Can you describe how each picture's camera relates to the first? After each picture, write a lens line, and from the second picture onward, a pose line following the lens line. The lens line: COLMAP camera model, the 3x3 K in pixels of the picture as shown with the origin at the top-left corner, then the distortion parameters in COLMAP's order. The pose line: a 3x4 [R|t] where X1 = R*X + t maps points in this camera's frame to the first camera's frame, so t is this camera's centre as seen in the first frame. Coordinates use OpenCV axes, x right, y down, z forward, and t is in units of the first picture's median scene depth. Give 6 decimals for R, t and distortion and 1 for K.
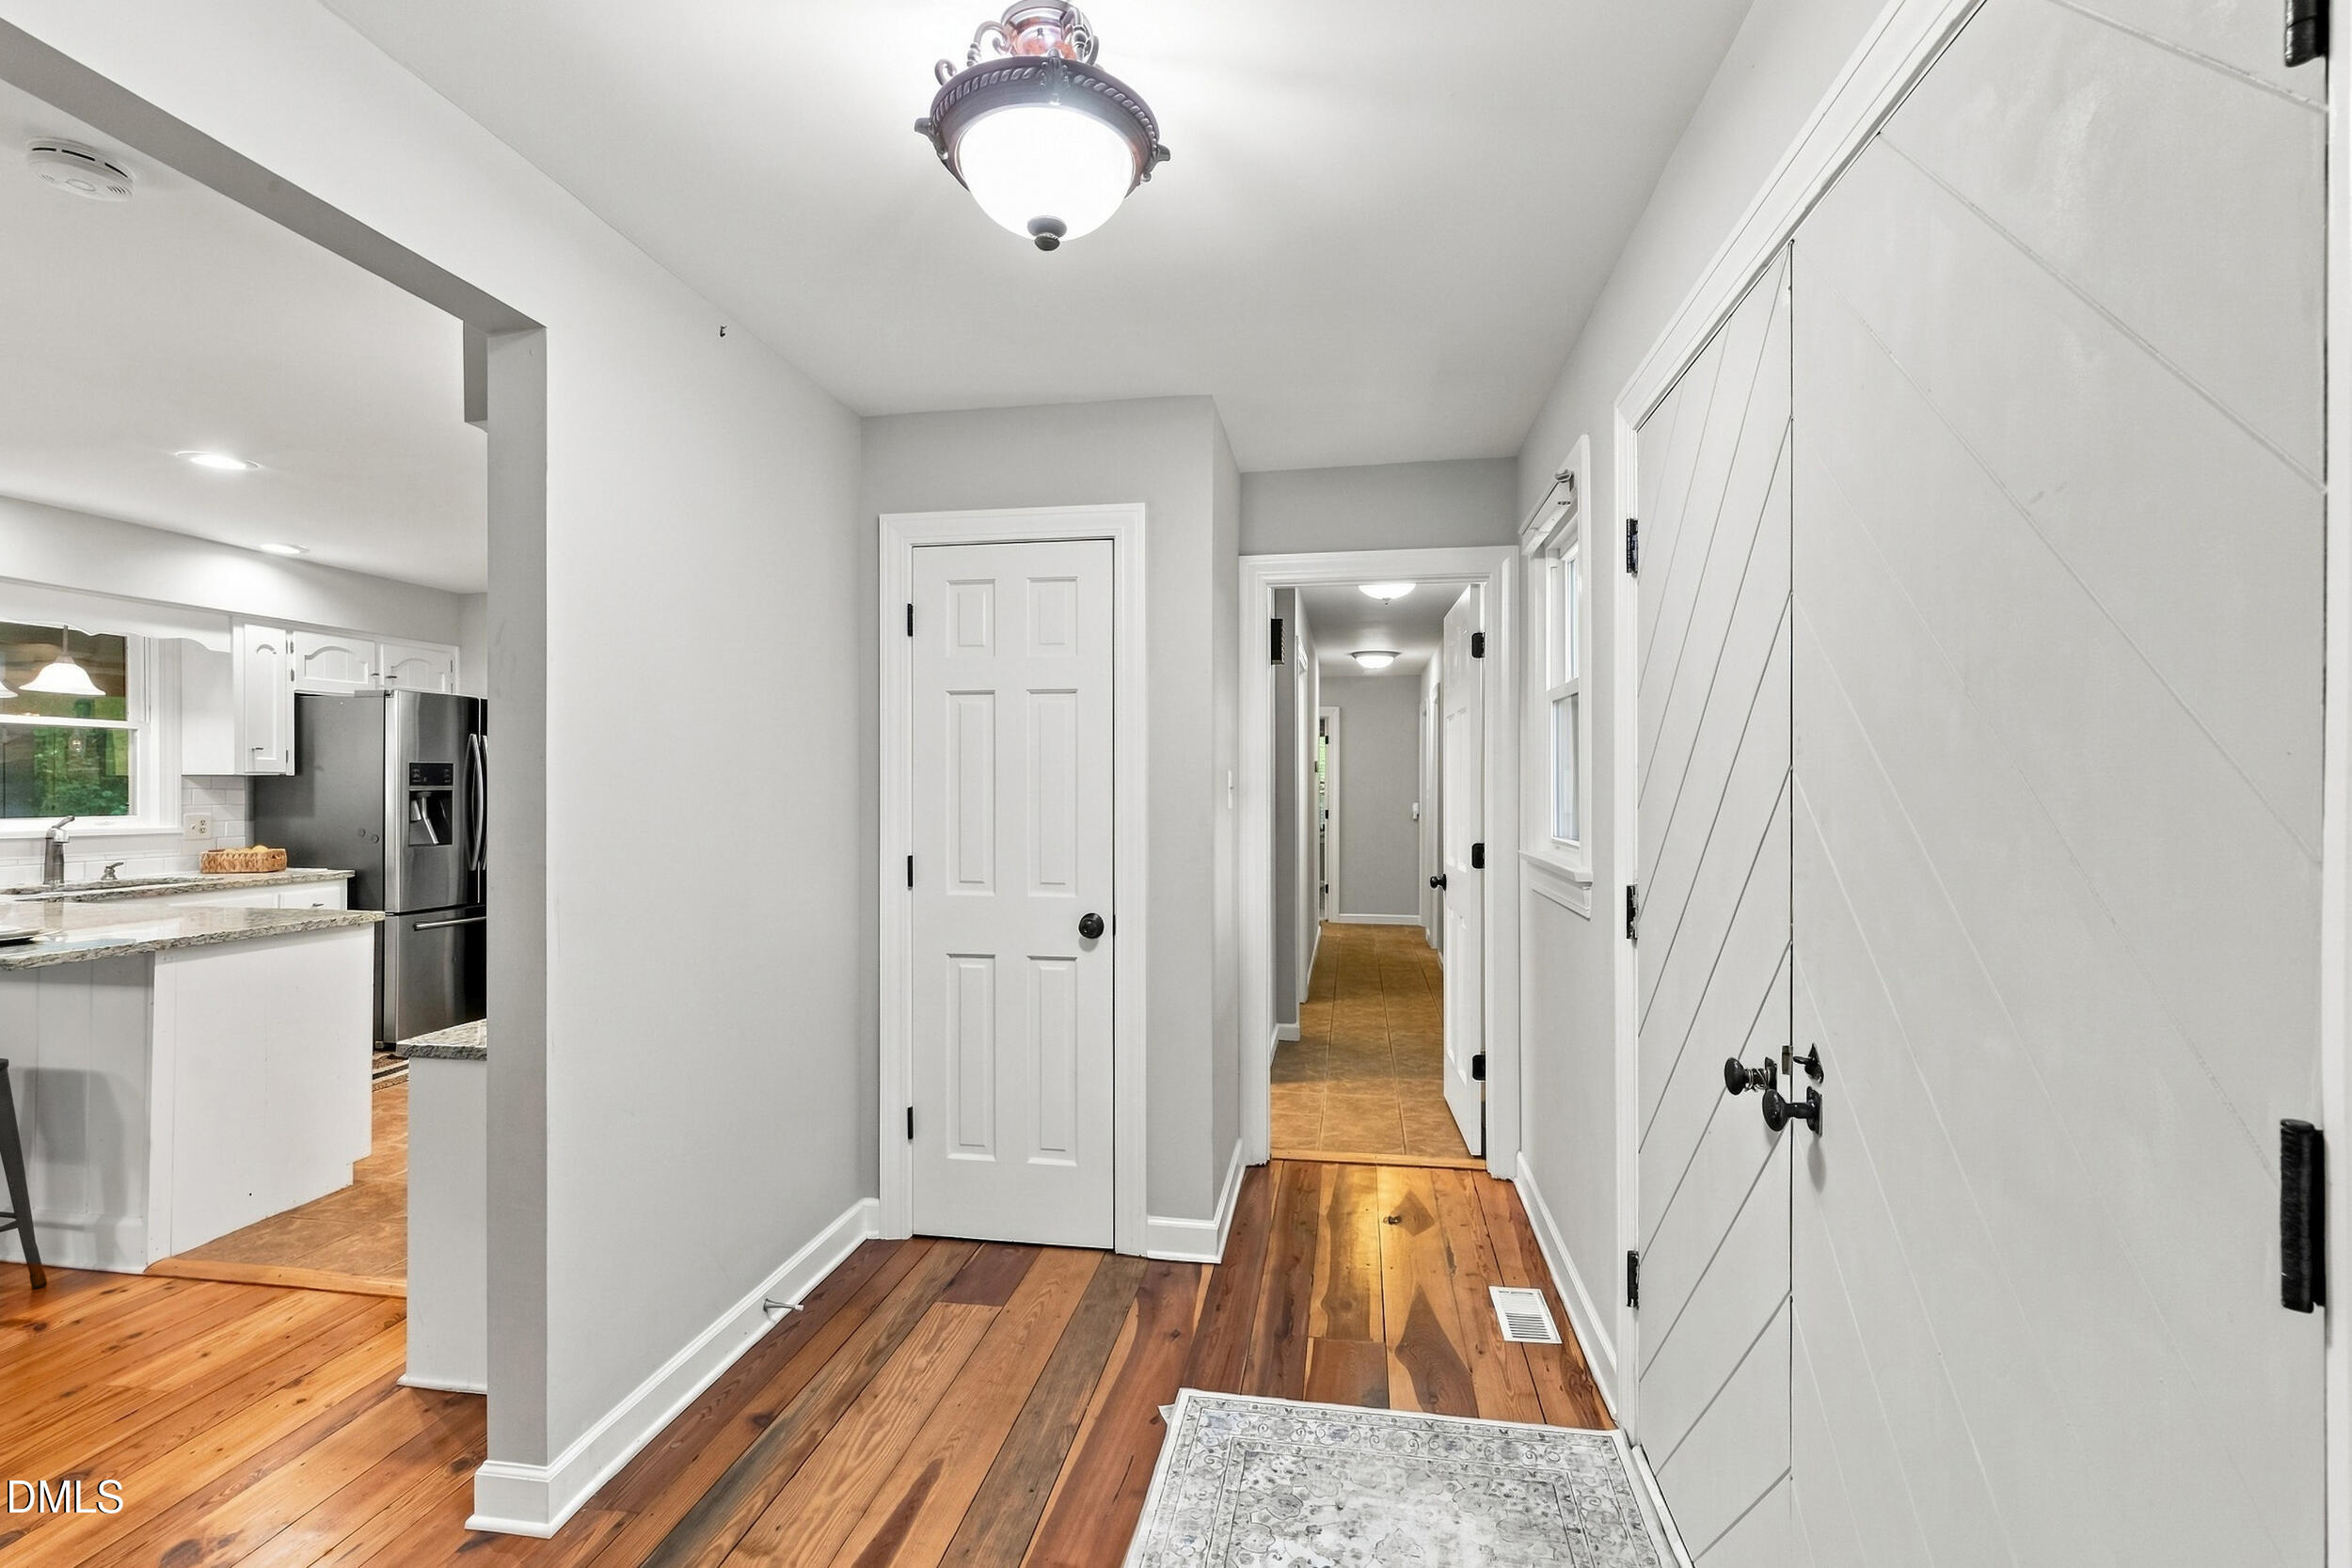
lens RADIAL K [[1058.2, 0, 1175.9], [0, 1058.2, 788.7], [0, 0, 1]] dist [-0.001776, 0.000825]
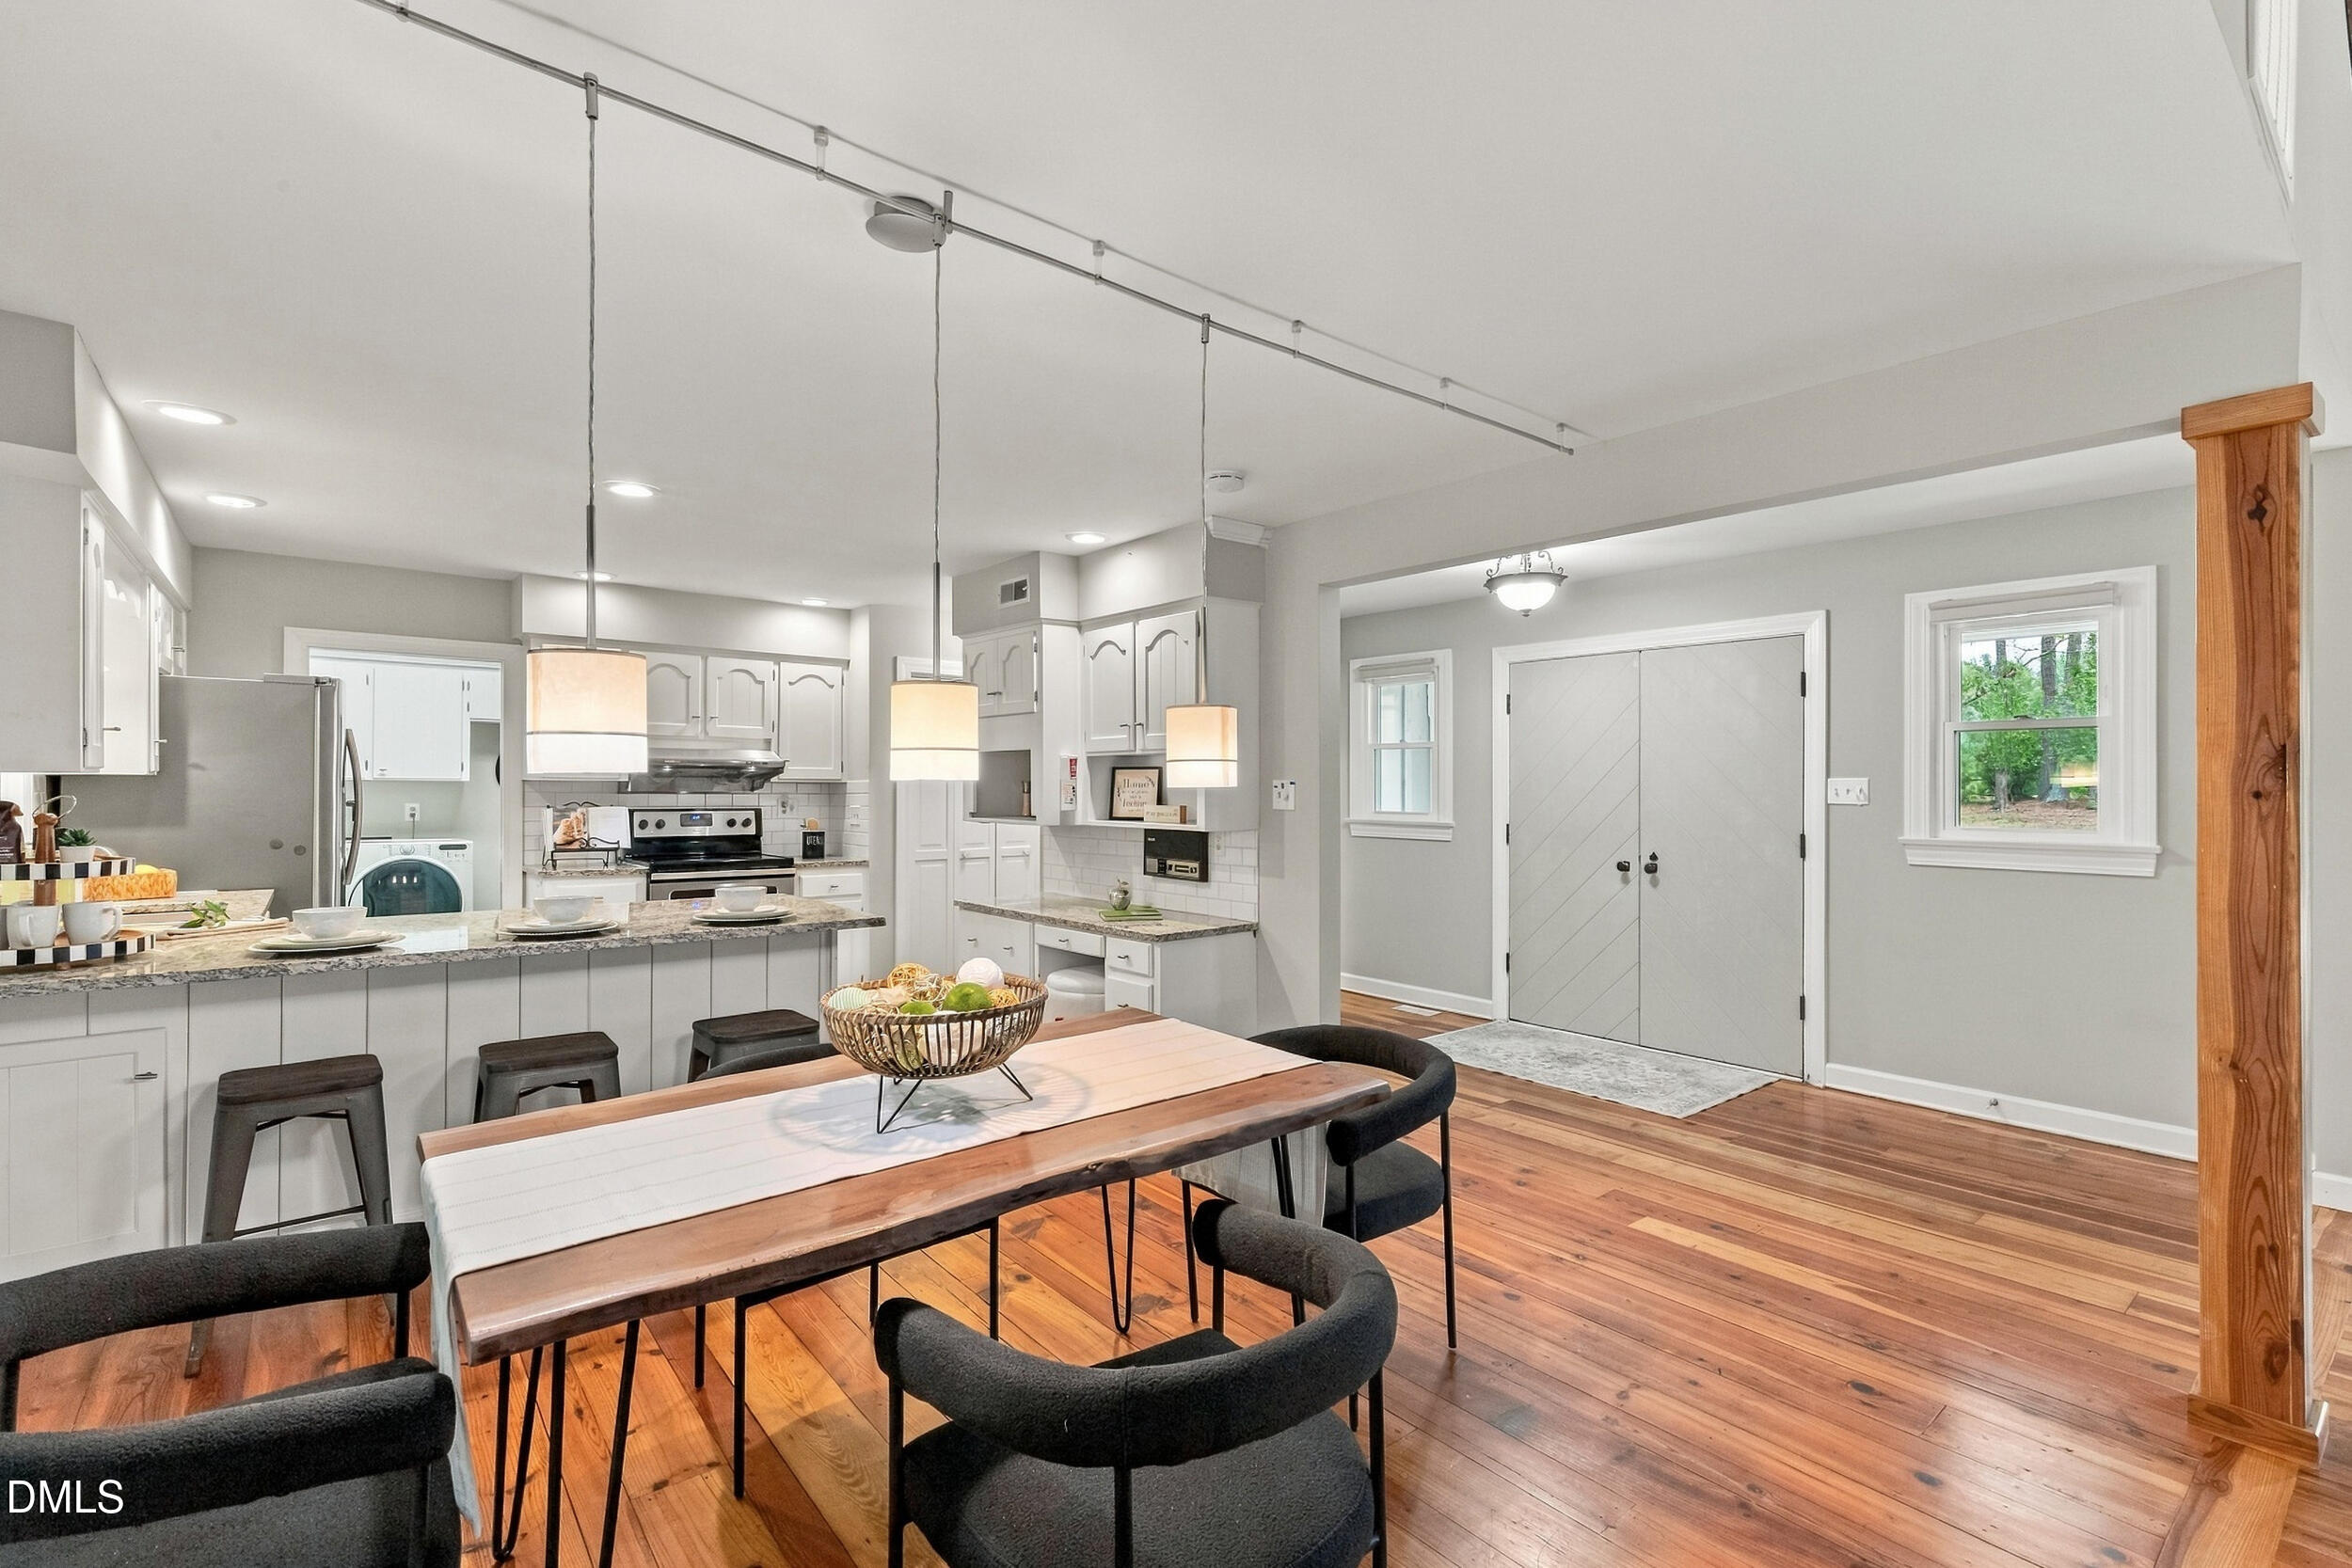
lens RADIAL K [[1058.2, 0, 1175.9], [0, 1058.2, 788.7], [0, 0, 1]] dist [-0.001776, 0.000825]
pose [[0.656066, 0.000524, 0.754704, -1.102850], [-0.000506, 1.000000, -0.000254, -0.002649], [-0.754704, -0.000215, 0.656066, -0.096874]]
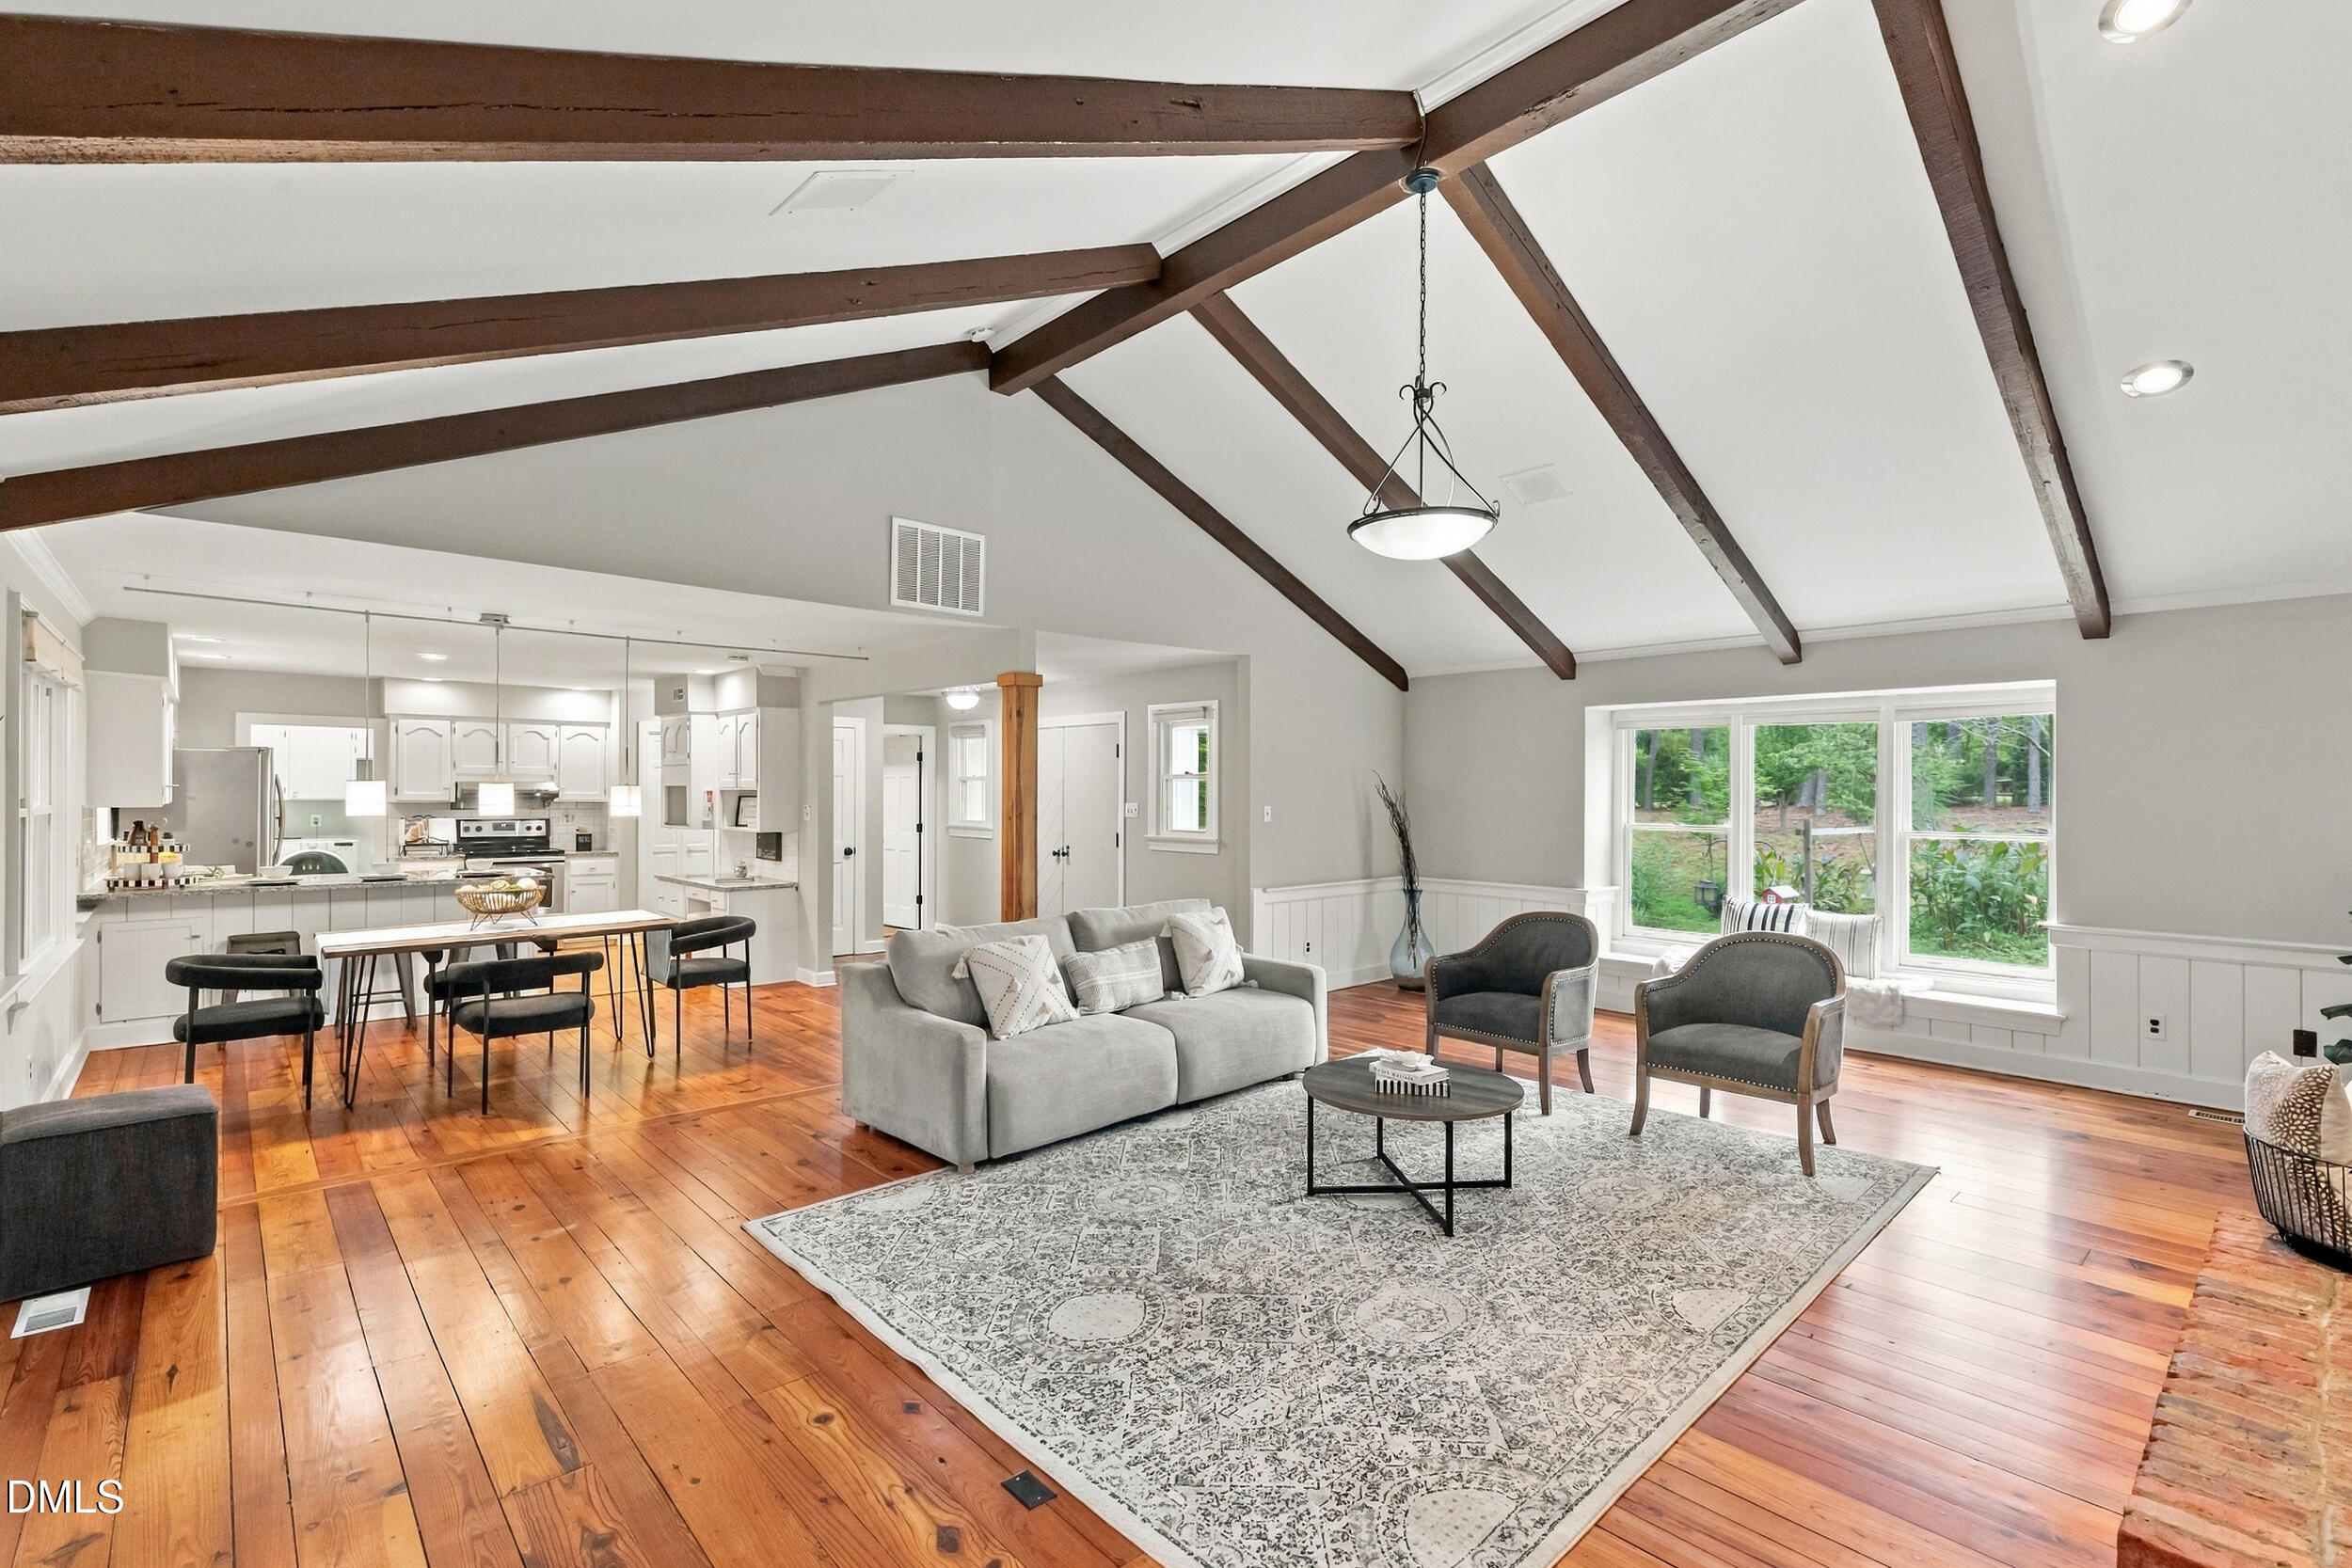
lens RADIAL K [[1058.2, 0, 1175.9], [0, 1058.2, 788.7], [0, 0, 1]] dist [-0.001776, 0.000825]
pose [[0.613360, 0.003202, 0.789797, -1.347429], [-0.000559, 0.999993, -0.003621, -0.033005], [-0.789804, 0.001779, 0.613357, -1.169474]]
